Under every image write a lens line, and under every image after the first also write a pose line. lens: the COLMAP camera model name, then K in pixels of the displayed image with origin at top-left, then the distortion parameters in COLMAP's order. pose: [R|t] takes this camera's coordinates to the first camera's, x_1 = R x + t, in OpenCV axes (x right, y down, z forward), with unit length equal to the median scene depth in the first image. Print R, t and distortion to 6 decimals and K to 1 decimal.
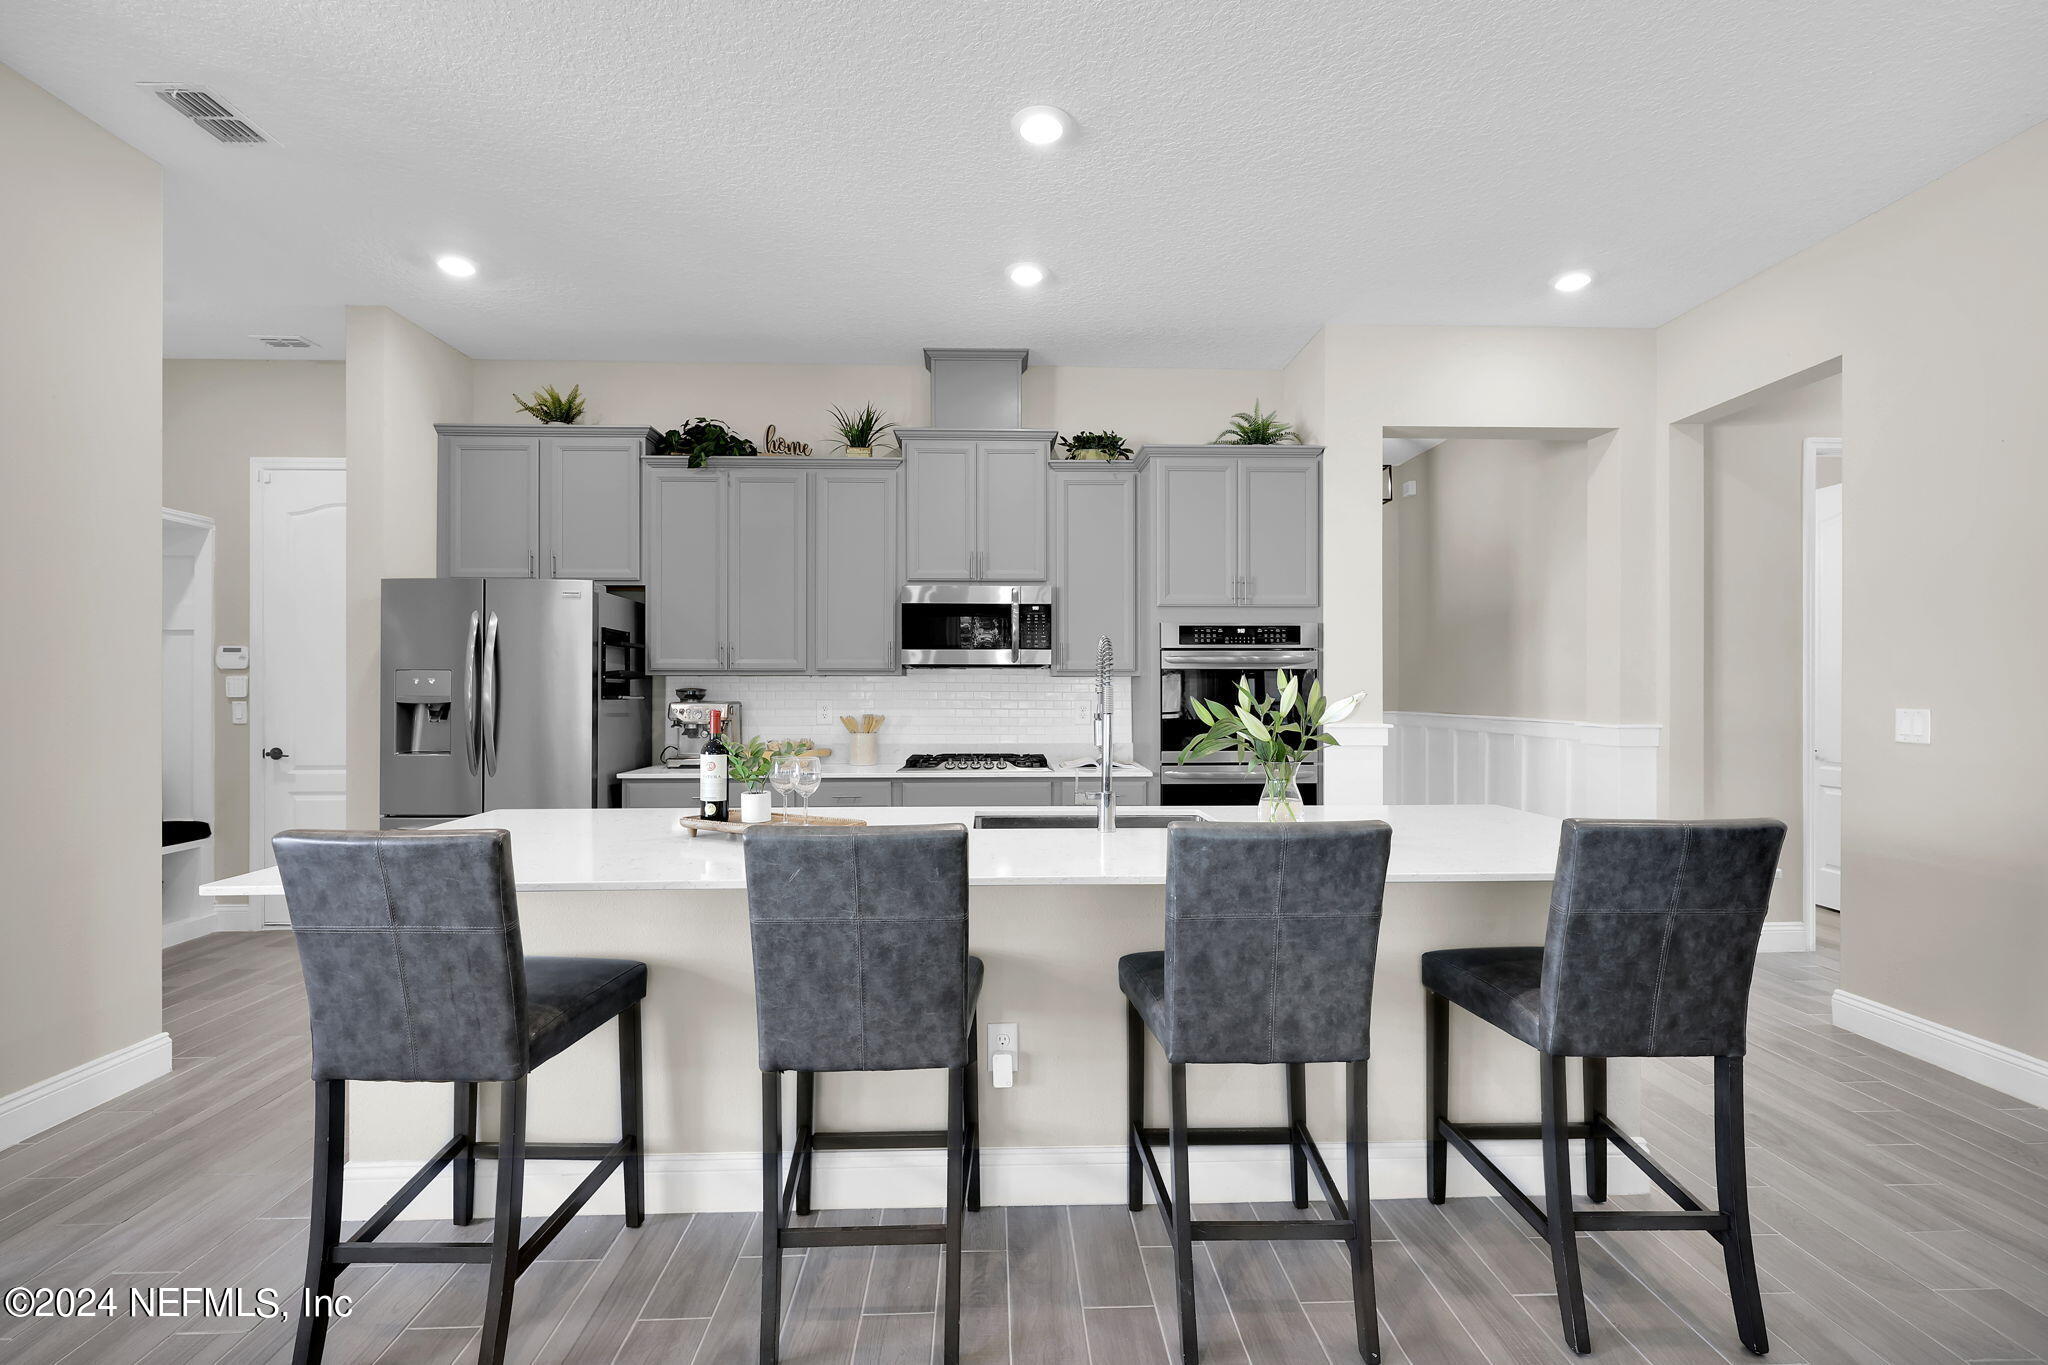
lens RADIAL K [[879.8, 0, 1018.6], [0, 879.8, 682.8], [0, 0, 1]] dist [0.010641, 0.000054]
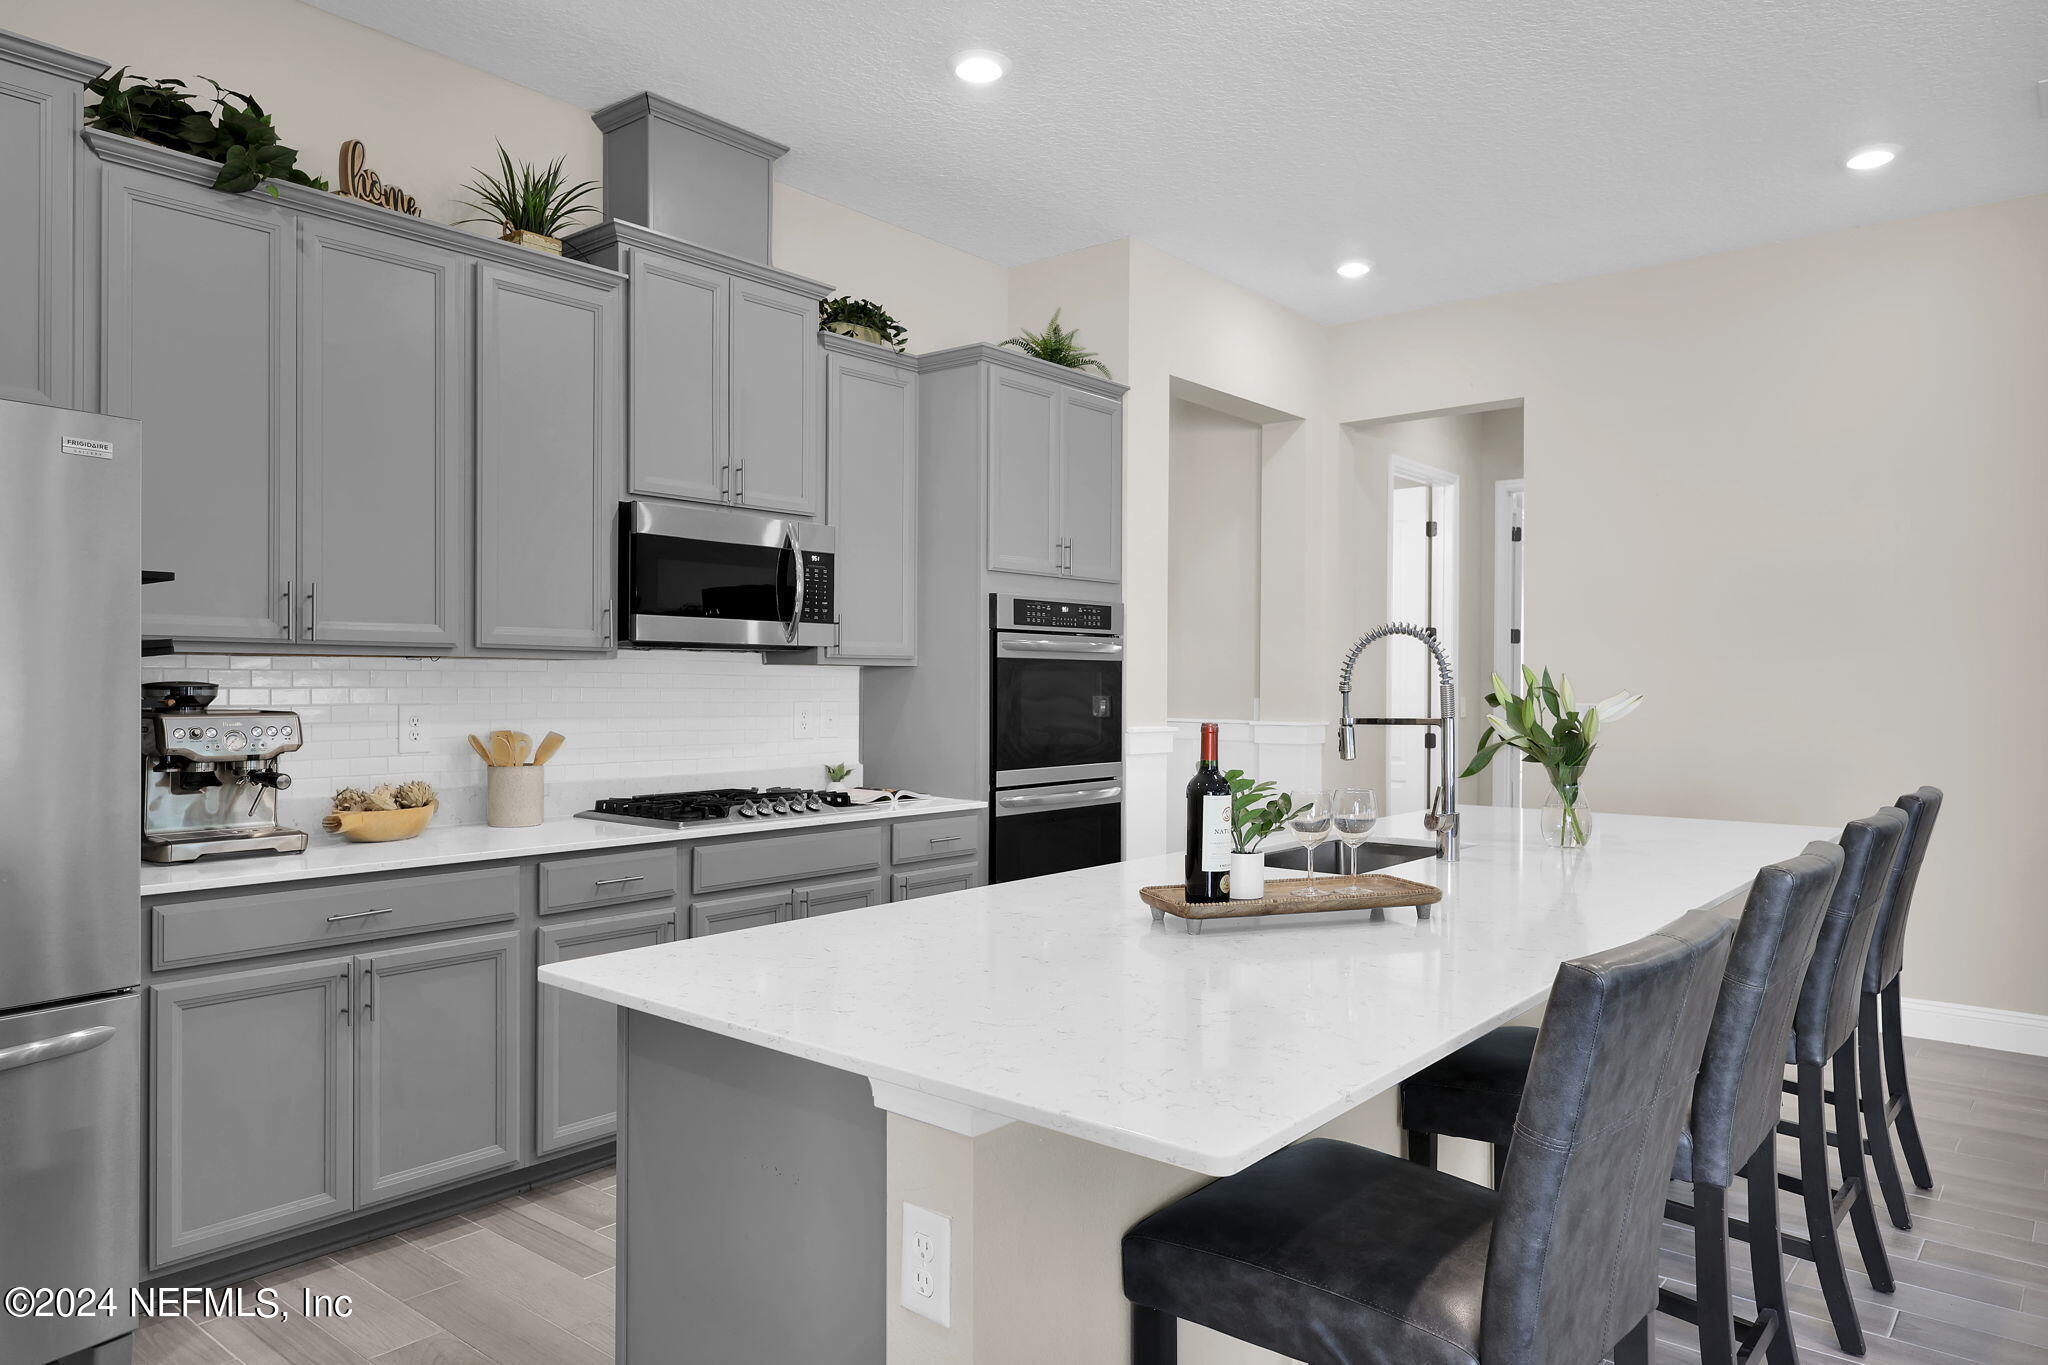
lens RADIAL K [[1345.8, 0, 1023.4], [0, 1345.8, 674.0], [0, 0, 1]] dist [-0.004425, -0.000470]
pose [[0.657325, 0.006393, 0.753580, -0.621475], [-0.011512, 0.999933, 0.001559, -0.003915], [-0.753519, -0.009700, 0.657354, 0.242871]]
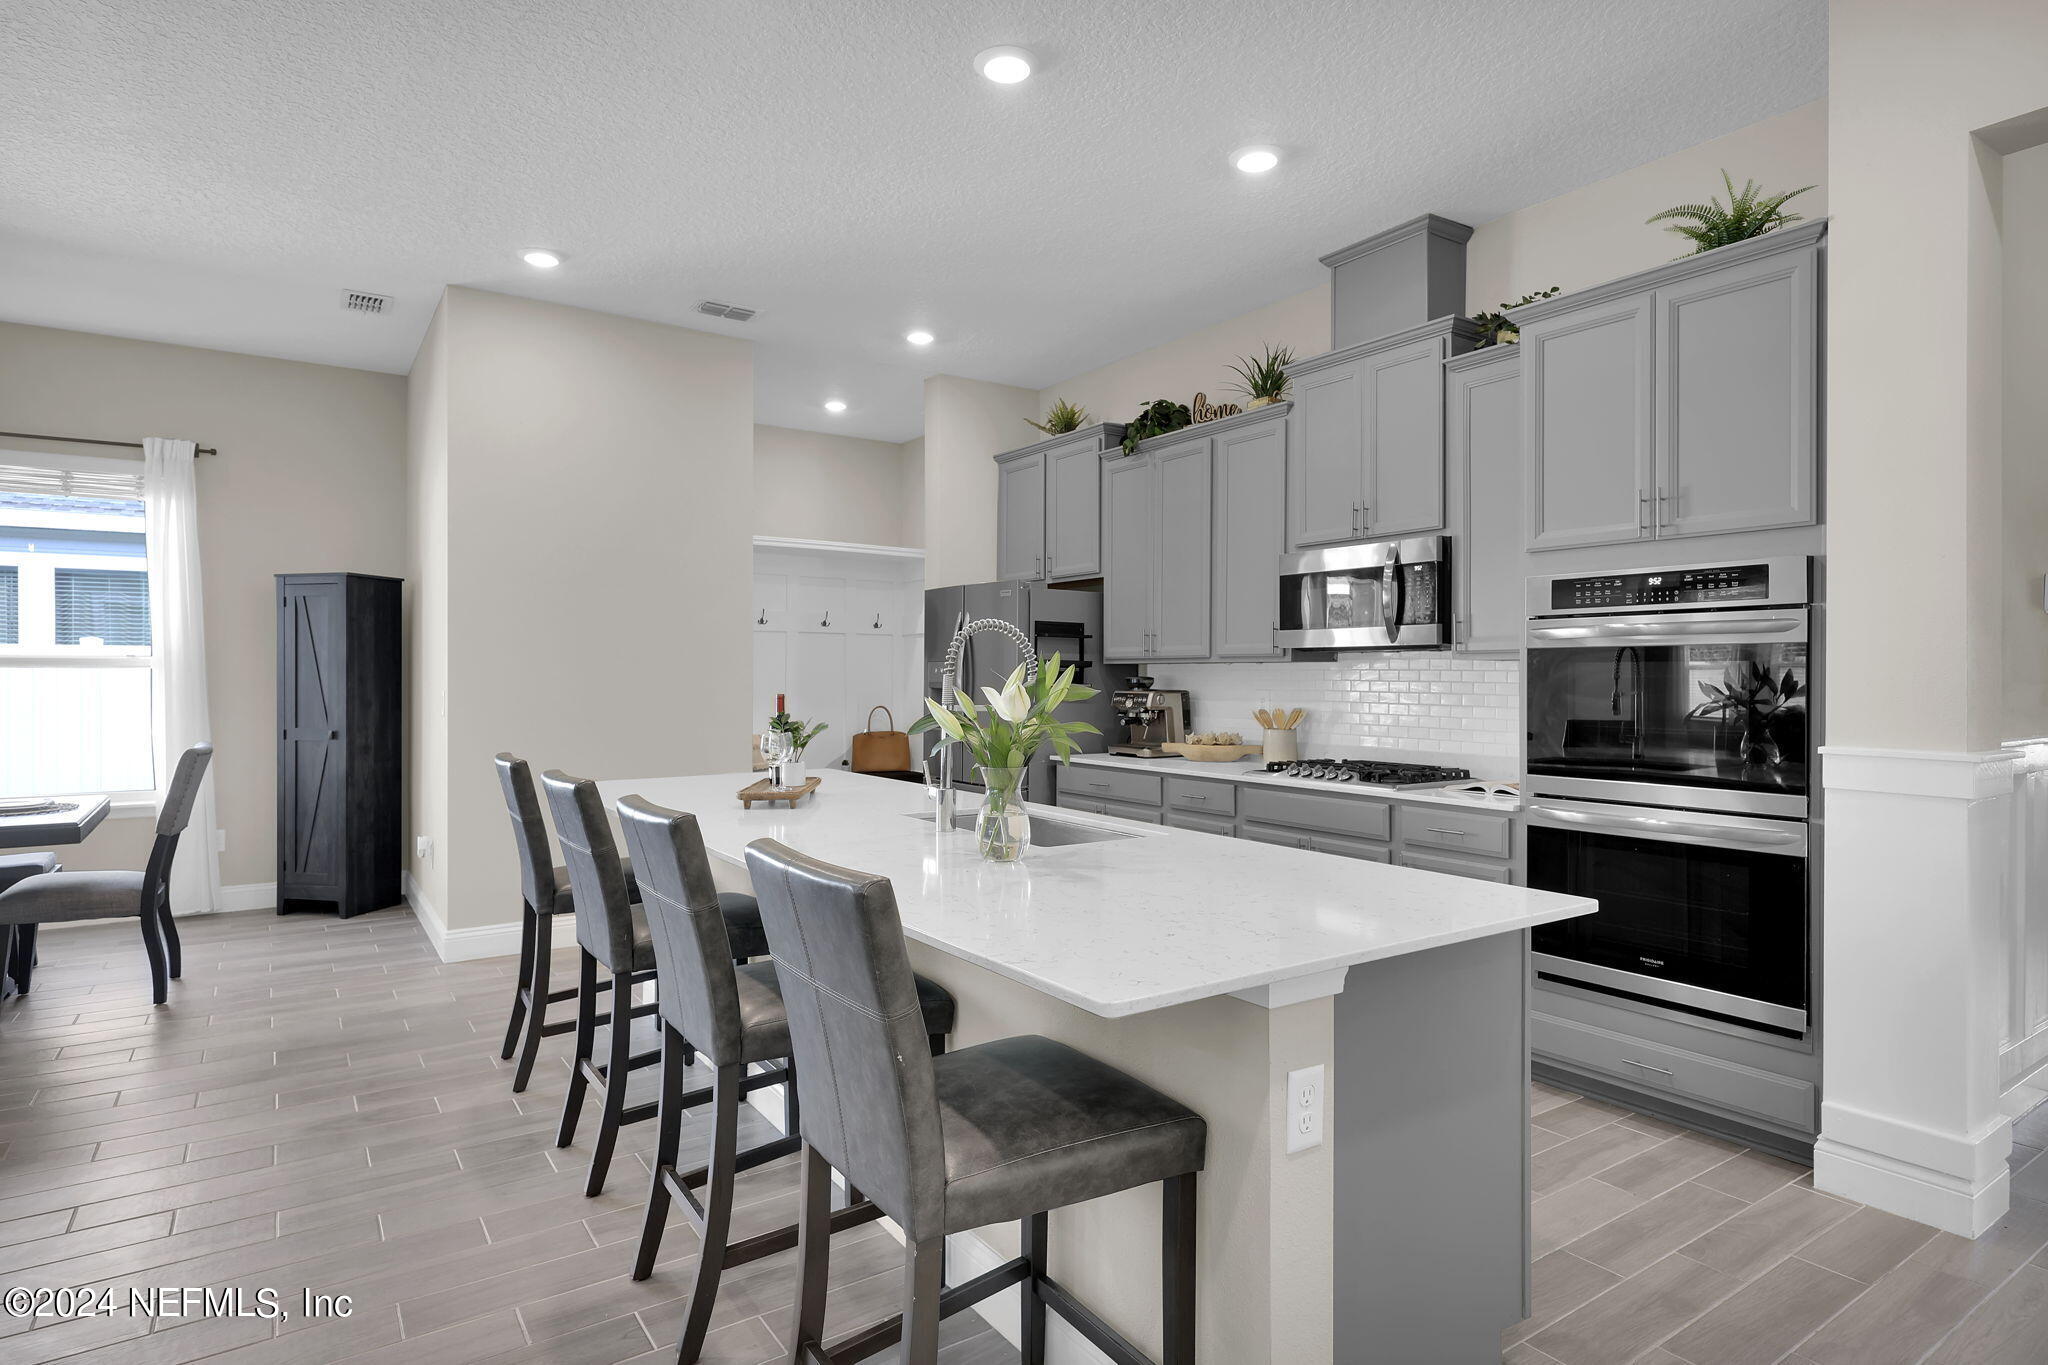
lens RADIAL K [[1097.2, 0, 1026.5], [0, 1097.2, 687.7], [0, 0, 1]] dist [0.001159, 0.000495]
pose [[0.540291, 0.008597, -0.841434, 0.614396], [0.007175, 0.999864, 0.014823, -0.001236], [0.841448, -0.014046, 0.540156, 0.231365]]
